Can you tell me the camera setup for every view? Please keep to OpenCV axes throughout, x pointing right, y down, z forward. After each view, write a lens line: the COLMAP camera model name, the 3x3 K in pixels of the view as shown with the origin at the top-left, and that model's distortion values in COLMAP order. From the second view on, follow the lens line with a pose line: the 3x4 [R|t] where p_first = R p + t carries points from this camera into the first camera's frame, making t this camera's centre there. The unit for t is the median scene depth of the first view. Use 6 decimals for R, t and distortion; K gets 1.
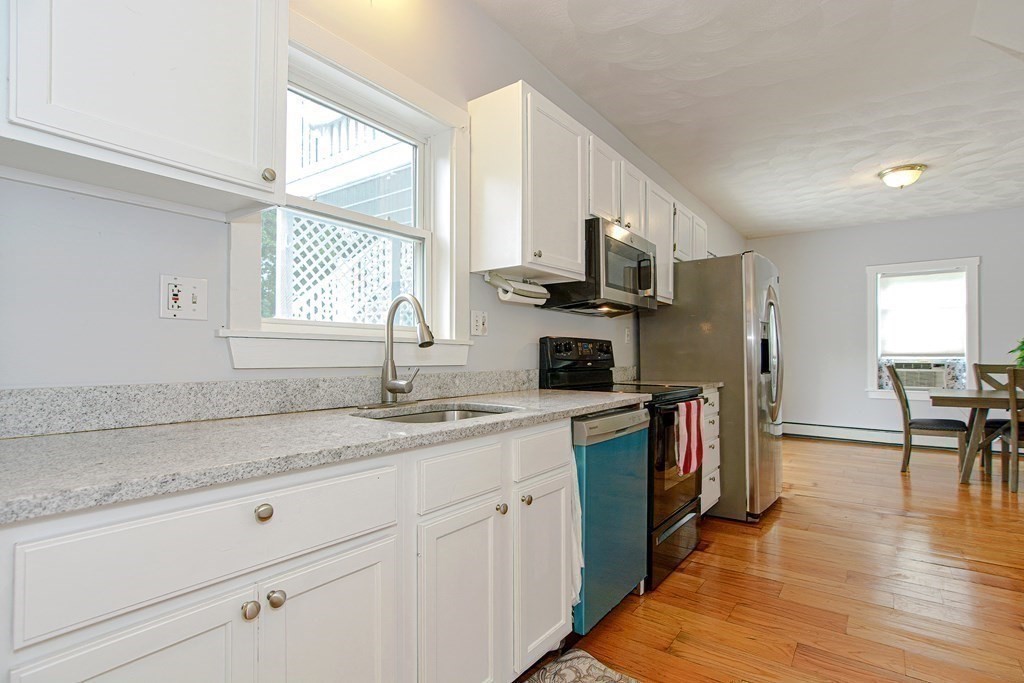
lens RADIAL K [[505.6, 0, 513.7], [0, 505.6, 360.5], [0, 0, 1]] dist [-0.001633, 0.000061]
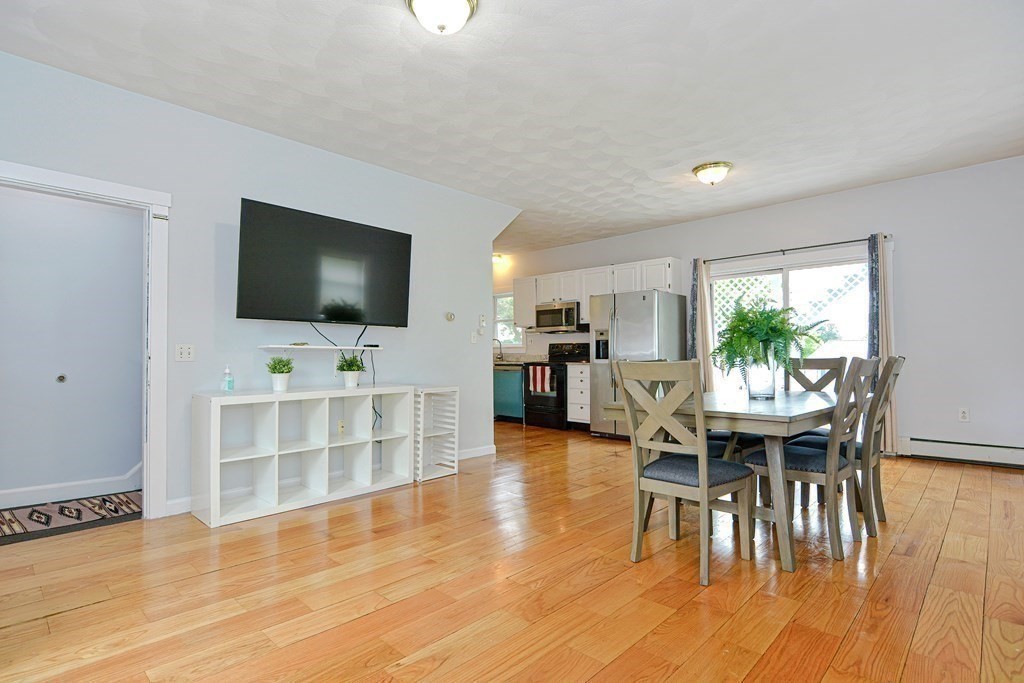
lens RADIAL K [[515.5, 0, 512.0], [0, 515.5, 341.5], [0, 0, 1]] dist [-0.002828, -0.000217]
pose [[-0.141836, -0.018705, -0.989713, 3.089609], [0.002797, 0.999810, -0.019297, -0.002972], [0.989886, -0.005505, -0.141756, 1.232029]]
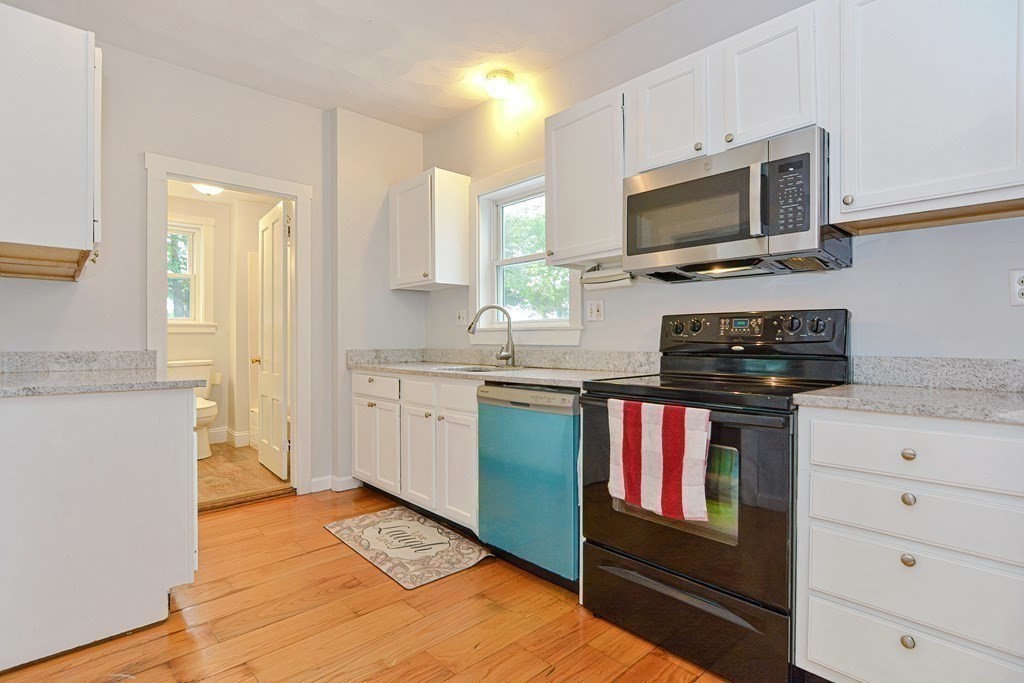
lens RADIAL K [[515.5, 0, 512.0], [0, 515.5, 341.5], [0, 0, 1]] dist [-0.002828, -0.000217]
pose [[-0.191785, 0.004219, -0.981428, 1.041204], [-0.003997, 0.999979, 0.005080, -0.005617], [0.981429, 0.004897, -0.191764, 0.936120]]
